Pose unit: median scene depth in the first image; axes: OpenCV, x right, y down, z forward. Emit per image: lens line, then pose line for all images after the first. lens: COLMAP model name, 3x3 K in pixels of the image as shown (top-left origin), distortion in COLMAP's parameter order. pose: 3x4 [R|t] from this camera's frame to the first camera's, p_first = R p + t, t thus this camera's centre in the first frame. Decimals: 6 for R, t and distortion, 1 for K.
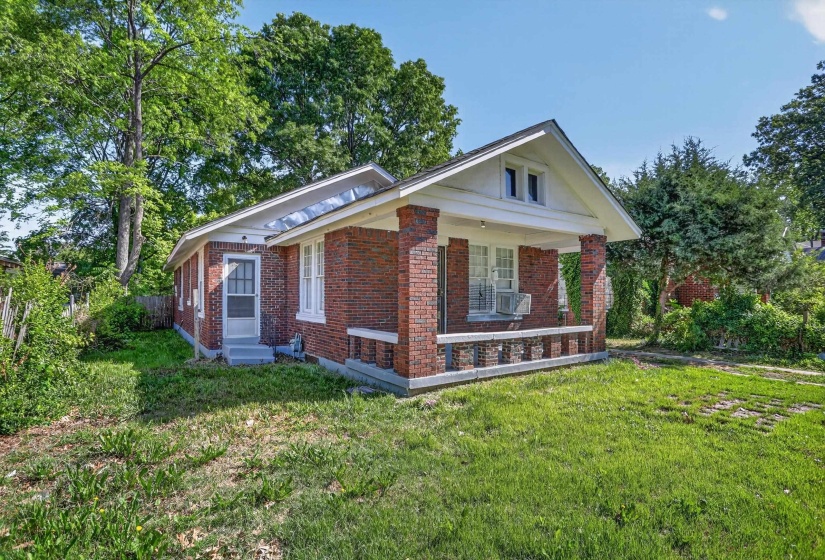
lens RADIAL K [[399.8, 0, 411.0], [0, 399.8, 281.7], [0, 0, 1]] dist [-0.066028, 0.020205]
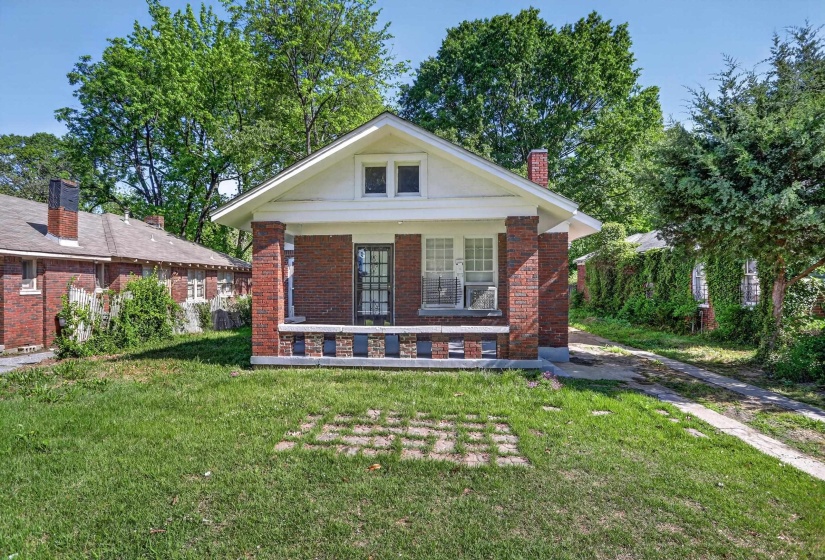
lens RADIAL K [[399.8, 0, 414.0], [0, 399.8, 279.5], [0, 0, 1]] dist [-0.066028, 0.020205]
pose [[0.782903, -0.013472, -0.621999, 0.919519], [0.029397, 0.999450, 0.015355, -0.008535], [0.621450, -0.030306, 0.782868, 0.242266]]
